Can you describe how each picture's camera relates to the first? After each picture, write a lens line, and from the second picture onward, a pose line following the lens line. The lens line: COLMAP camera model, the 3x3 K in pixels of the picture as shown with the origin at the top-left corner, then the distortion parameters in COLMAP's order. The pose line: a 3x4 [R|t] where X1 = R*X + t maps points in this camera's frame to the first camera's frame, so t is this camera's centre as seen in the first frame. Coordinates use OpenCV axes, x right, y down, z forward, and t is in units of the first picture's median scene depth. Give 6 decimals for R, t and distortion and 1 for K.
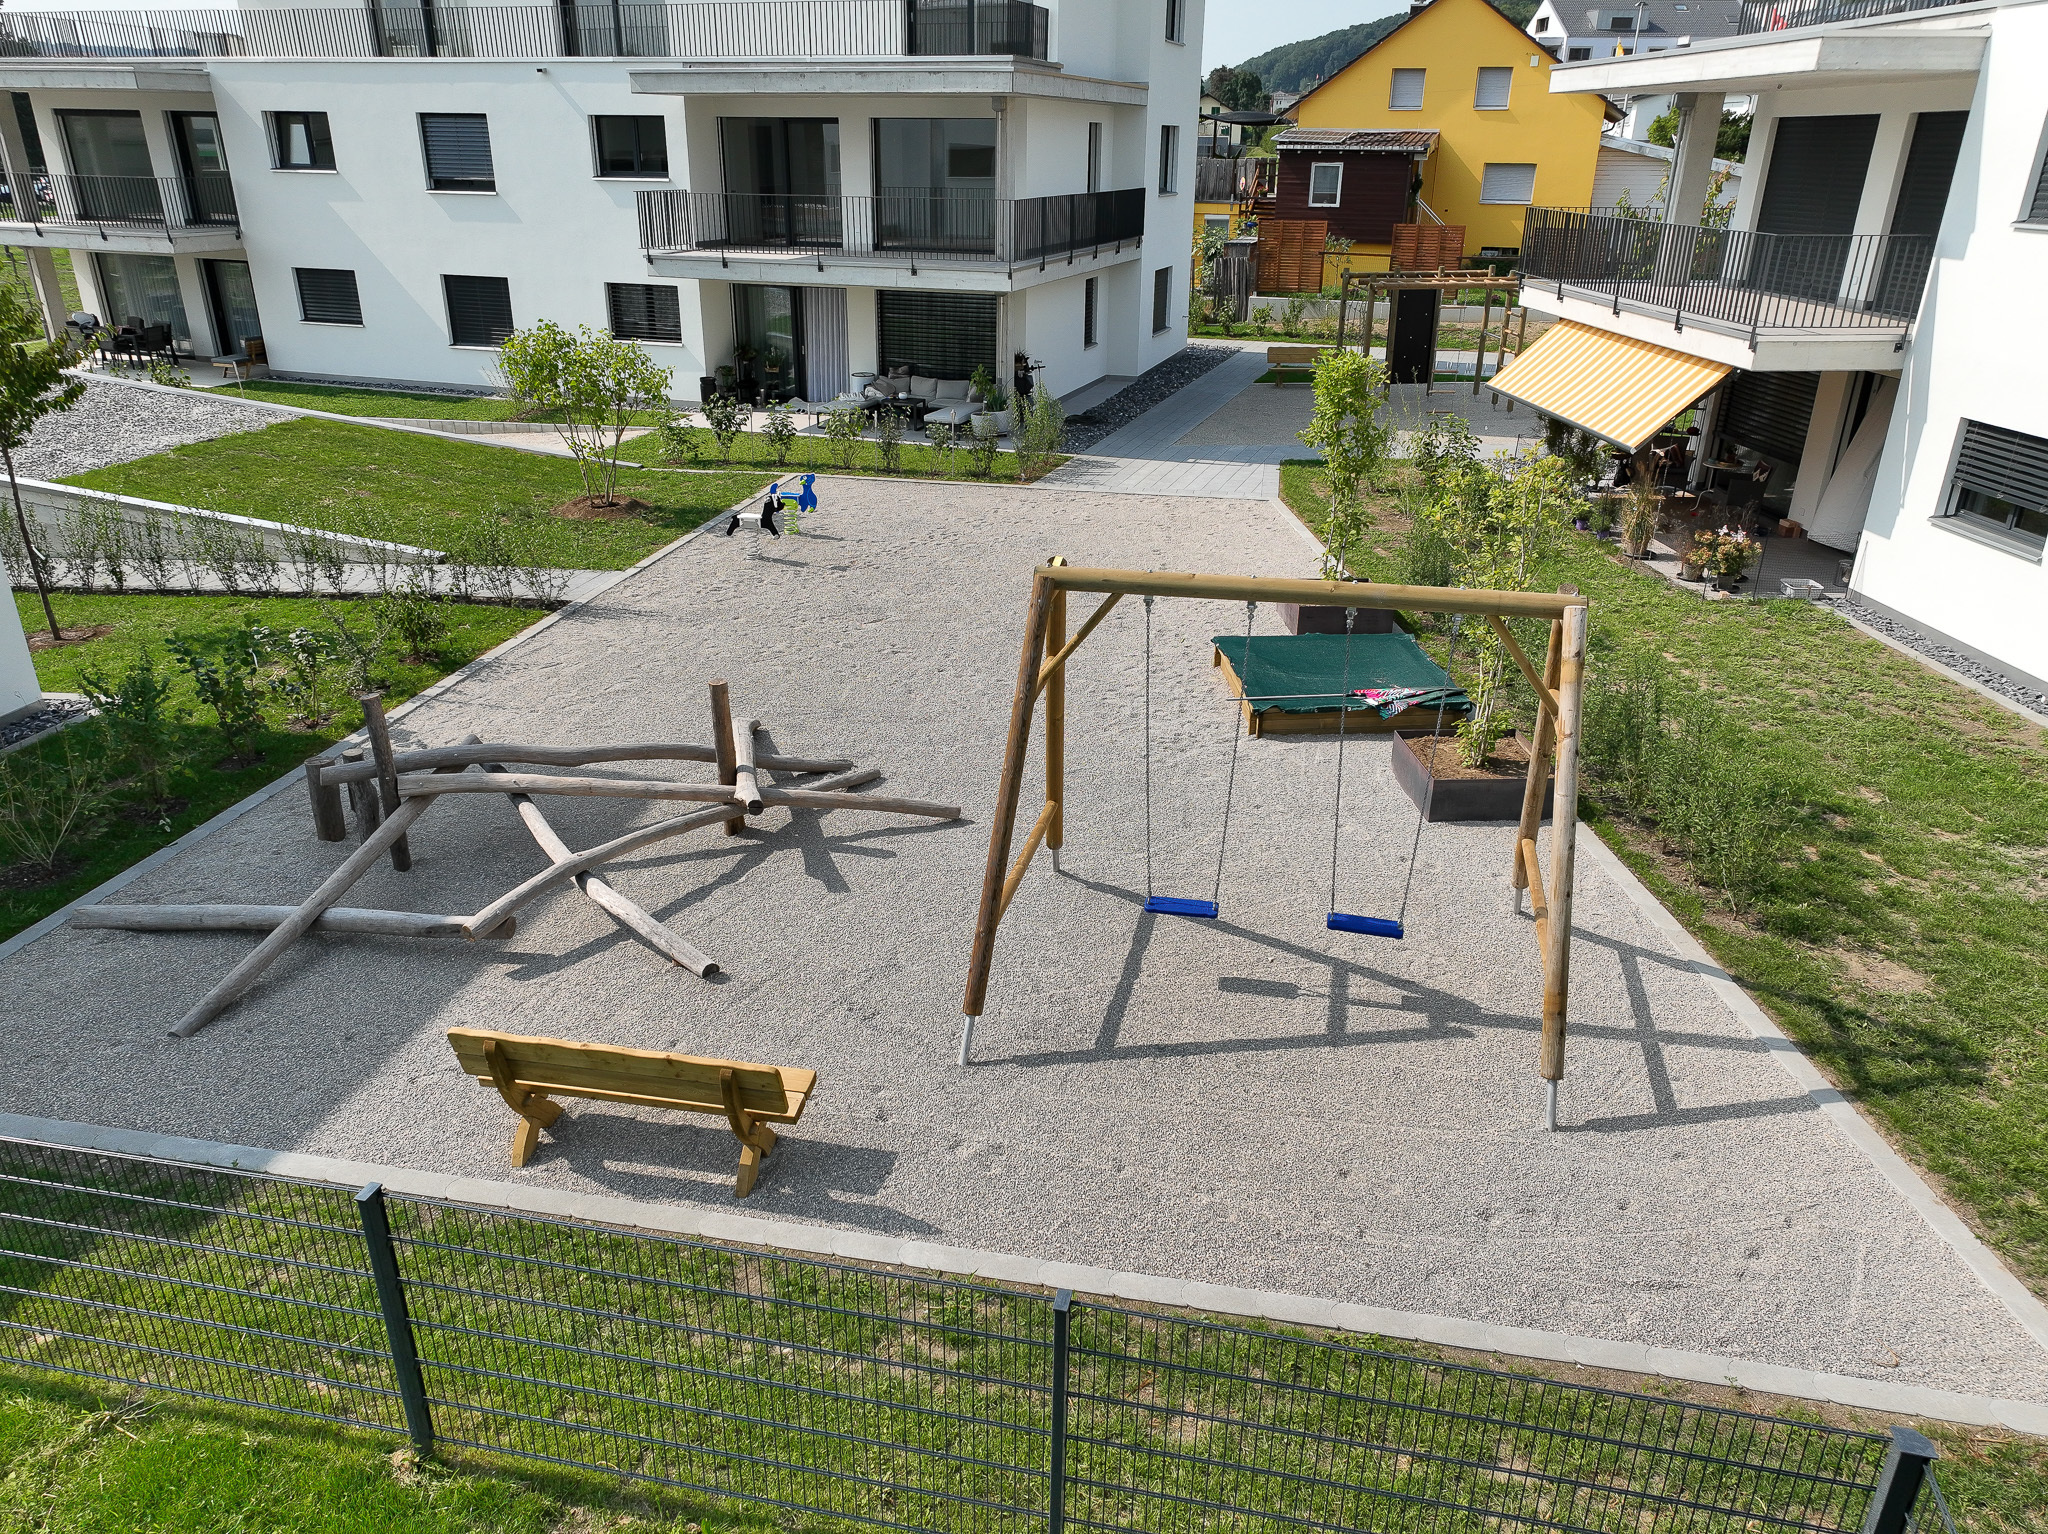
lens RADIAL K [[1440.2, 0, 1027.8], [0, 1440.2, 762.8], [0, 0, 1]] dist [-0.003760, 0.022228]
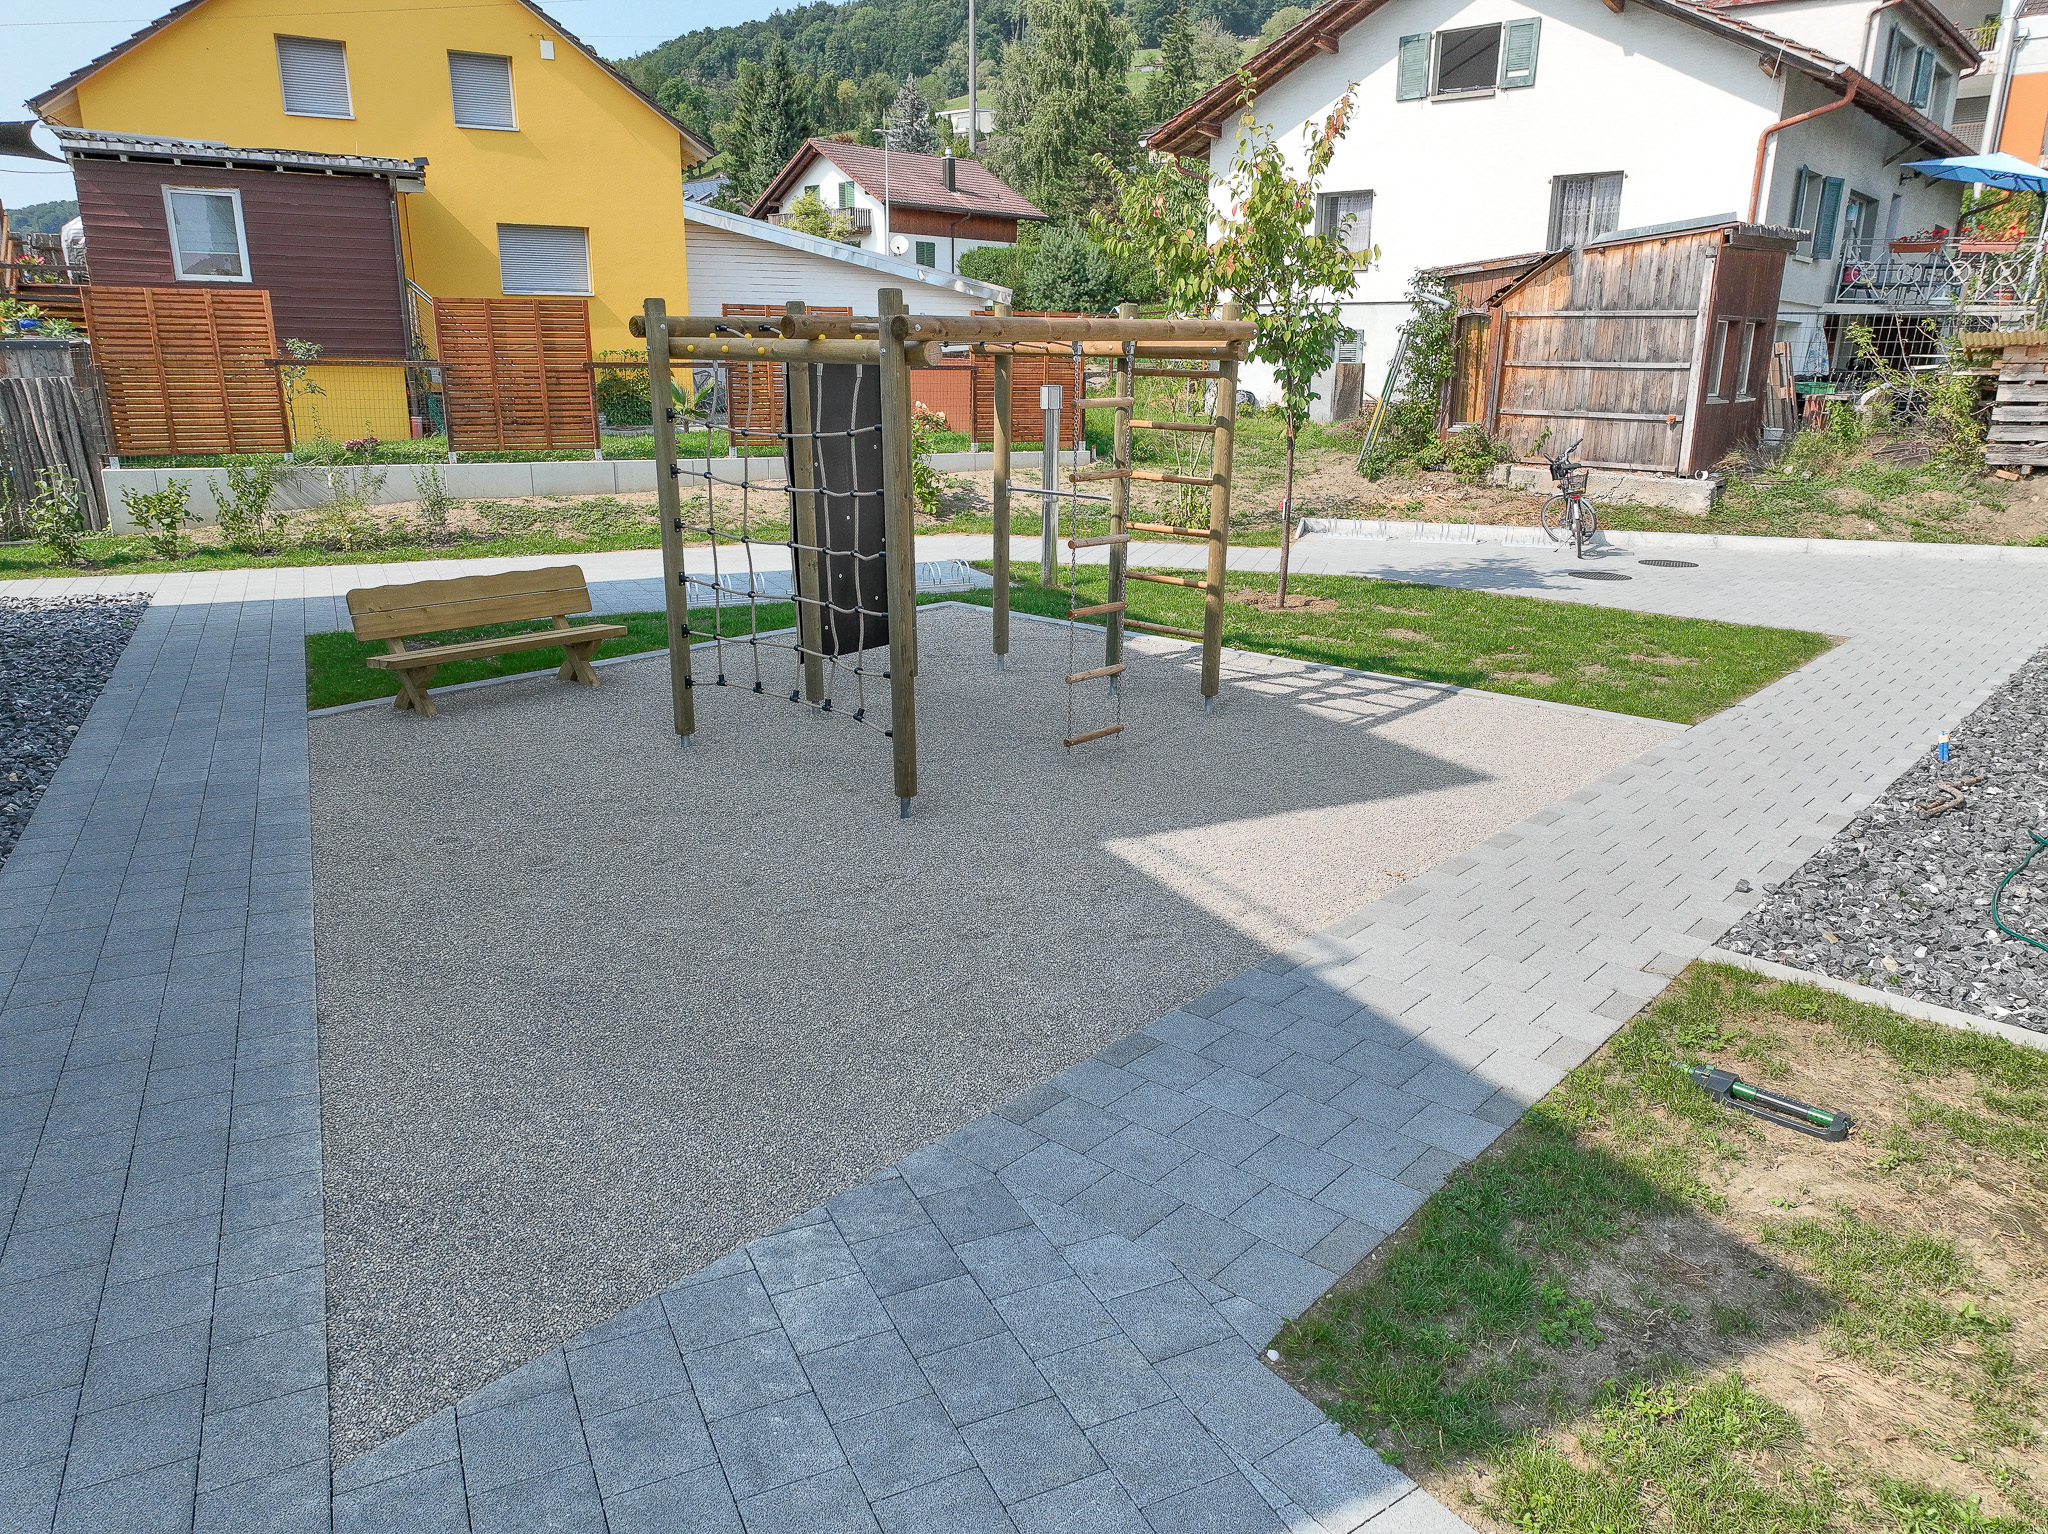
lens RADIAL K [[1440.2, 0, 1026.2], [0, 1440.2, 771.8], [0, 0, 1]] dist [-0.003760, 0.022228]
pose [[0.706347, -0.200314, 0.678932, 0.060263], [0.279013, 0.960262, -0.006962, -0.226776], [-0.650558, 0.194348, 0.734168, 0.747804]]
